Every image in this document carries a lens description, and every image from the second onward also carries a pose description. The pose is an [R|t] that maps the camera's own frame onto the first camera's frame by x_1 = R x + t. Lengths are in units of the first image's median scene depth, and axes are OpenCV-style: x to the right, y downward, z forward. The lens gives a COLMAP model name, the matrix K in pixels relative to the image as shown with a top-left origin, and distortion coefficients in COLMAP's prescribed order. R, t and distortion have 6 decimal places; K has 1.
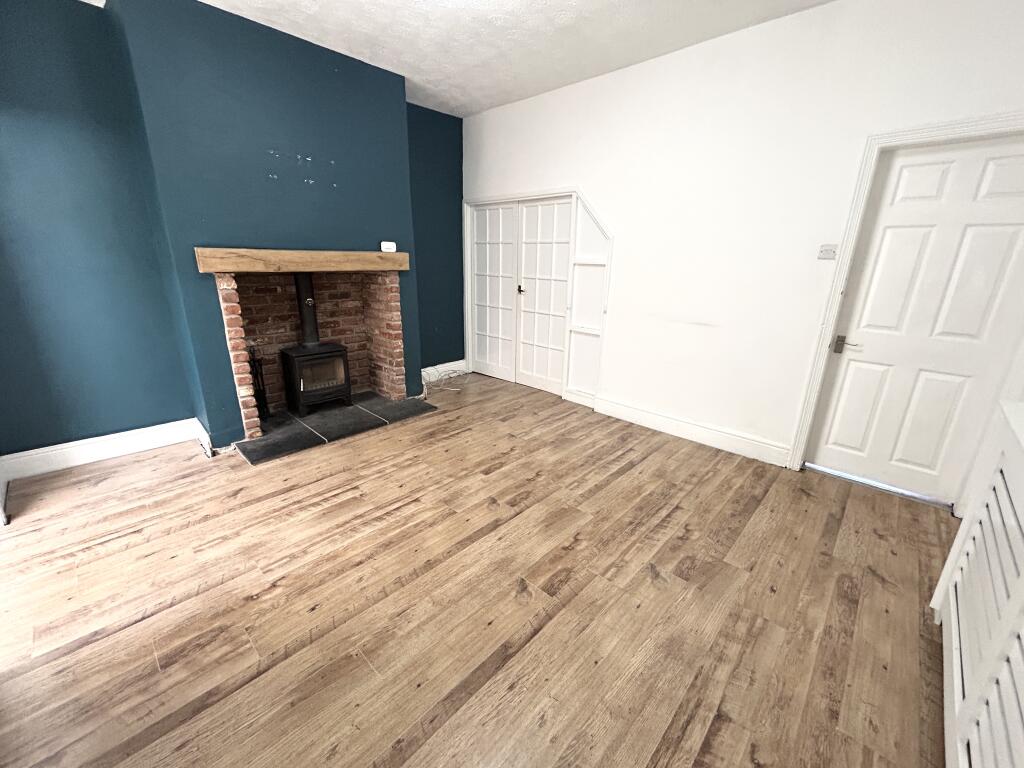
lens RADIAL K [[415.9, 0, 511.7], [0, 415.9, 385.6], [0, 0, 1]] dist [-0.000464, -0.000171]
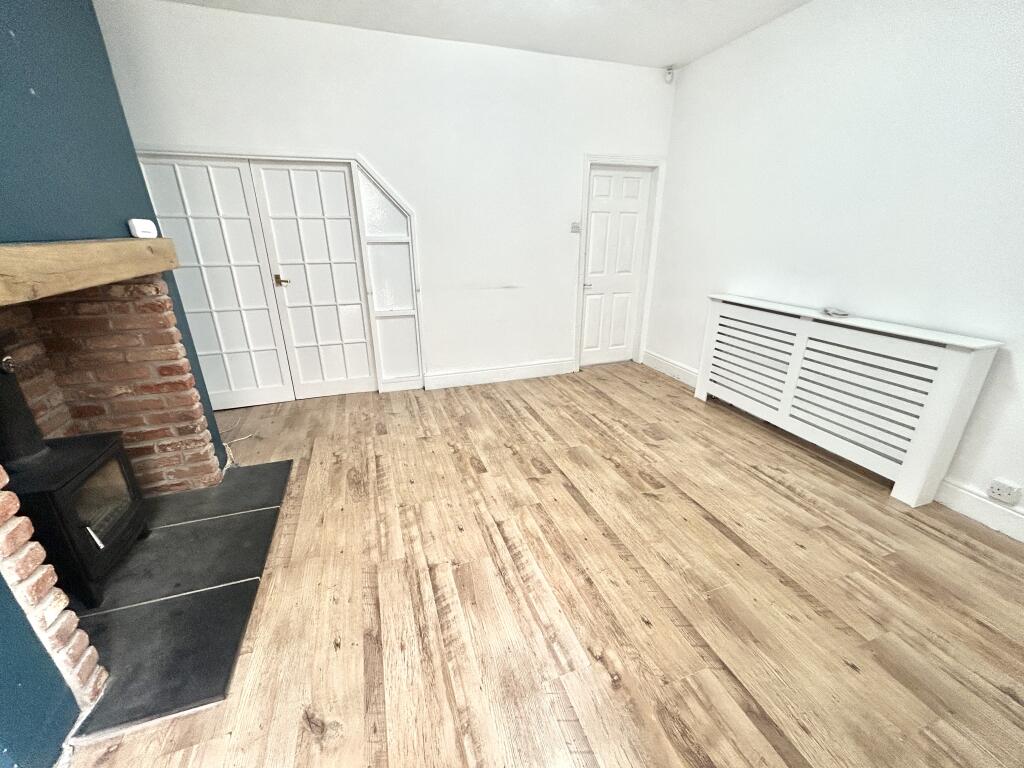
lens RADIAL K [[415.9, 0, 511.4], [0, 415.9, 384.0], [0, 0, 1]] dist [-0.000464, -0.000171]
pose [[0.462527, -0.328788, 0.823387, -0.835465], [0.271367, 0.936625, 0.221569, -0.188396], [-0.844055, 0.120958, 0.522437, 0.472058]]
